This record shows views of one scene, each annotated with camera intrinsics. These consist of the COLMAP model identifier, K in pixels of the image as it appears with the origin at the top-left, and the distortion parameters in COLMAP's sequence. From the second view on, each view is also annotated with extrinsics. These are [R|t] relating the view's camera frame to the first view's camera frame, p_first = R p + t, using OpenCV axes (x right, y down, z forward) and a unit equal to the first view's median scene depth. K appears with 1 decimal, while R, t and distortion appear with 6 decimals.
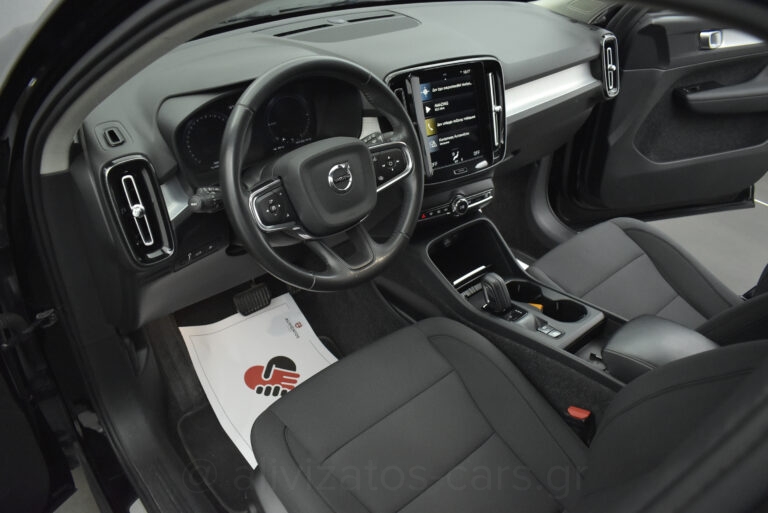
lens RADIAL K [[590.3, 0, 381.9], [0, 590.3, 258.1], [0, 0, 1]] dist [-0.103478, 0.021760]
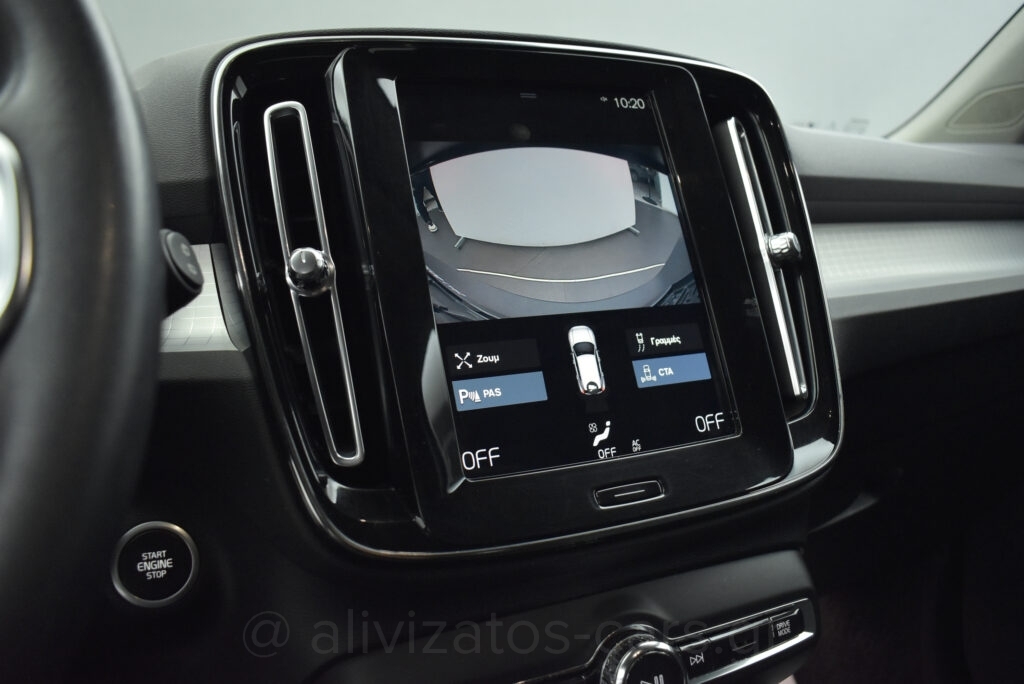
lens RADIAL K [[787.1, 0, 513.1], [0, 787.1, 343.9], [0, 0, 1]] dist [-0.103478, 0.021760]
pose [[0.982141, -0.063837, -0.176988, 0.153302], [-0.029308, 0.877293, -0.479059, -0.067045], [0.185852, 0.475691, 0.859754, 0.772366]]
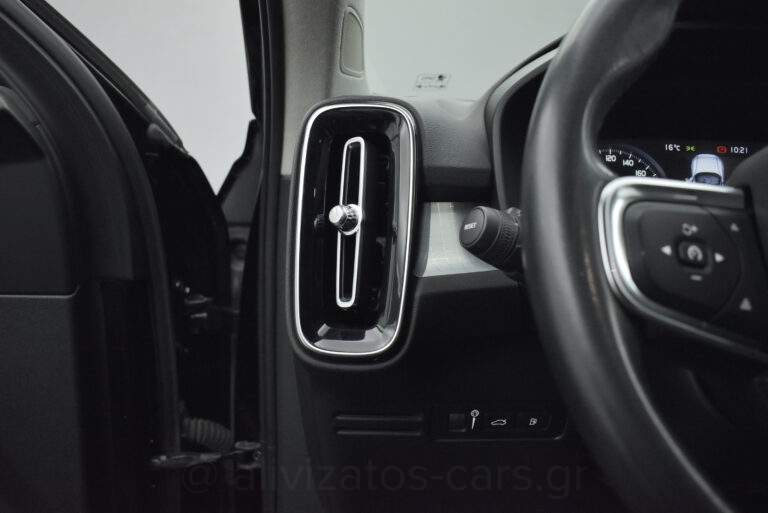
lens RADIAL K [[590.3, 0, 383.6], [0, 590.3, 255.2], [0, 0, 1]] dist [-0.103478, 0.021760]
pose [[0.677123, 0.086341, -0.730787, -0.064642], [-0.421190, 0.859806, -0.288676, 0.039675], [0.603410, 0.503269, 0.618560, 0.555922]]
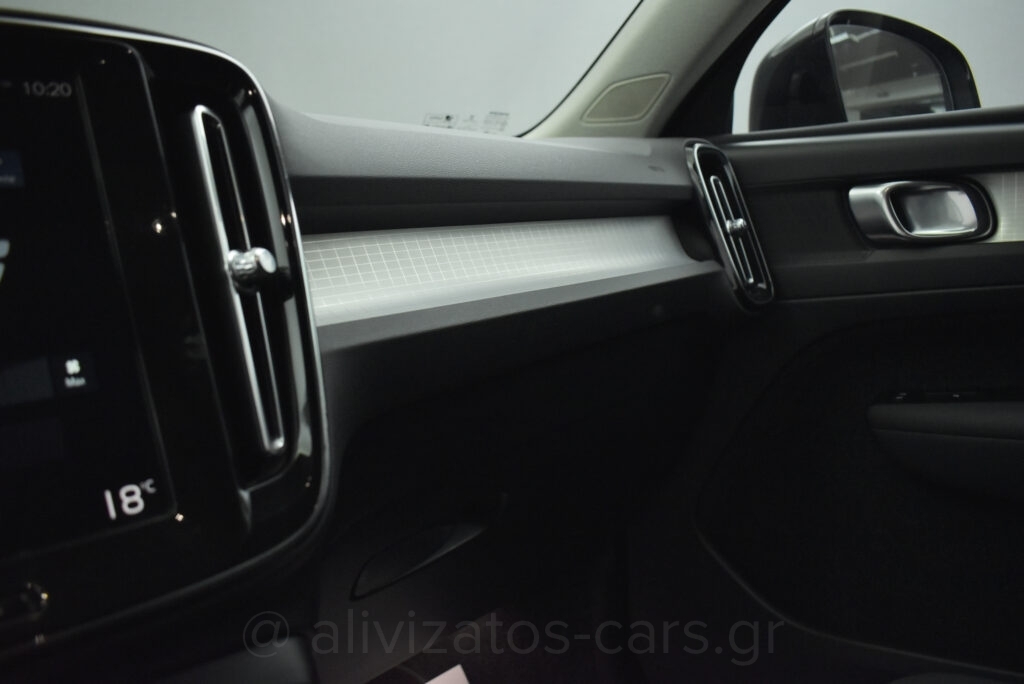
lens RADIAL K [[787.1, 0, 501.8], [0, 787.1, 335.4], [0, 0, 1]] dist [-0.103478, 0.021760]
pose [[0.986683, -0.116378, 0.113637, 0.265809], [0.156219, 0.872617, -0.462748, -0.108943], [-0.045308, 0.474337, 0.879176, 0.833075]]
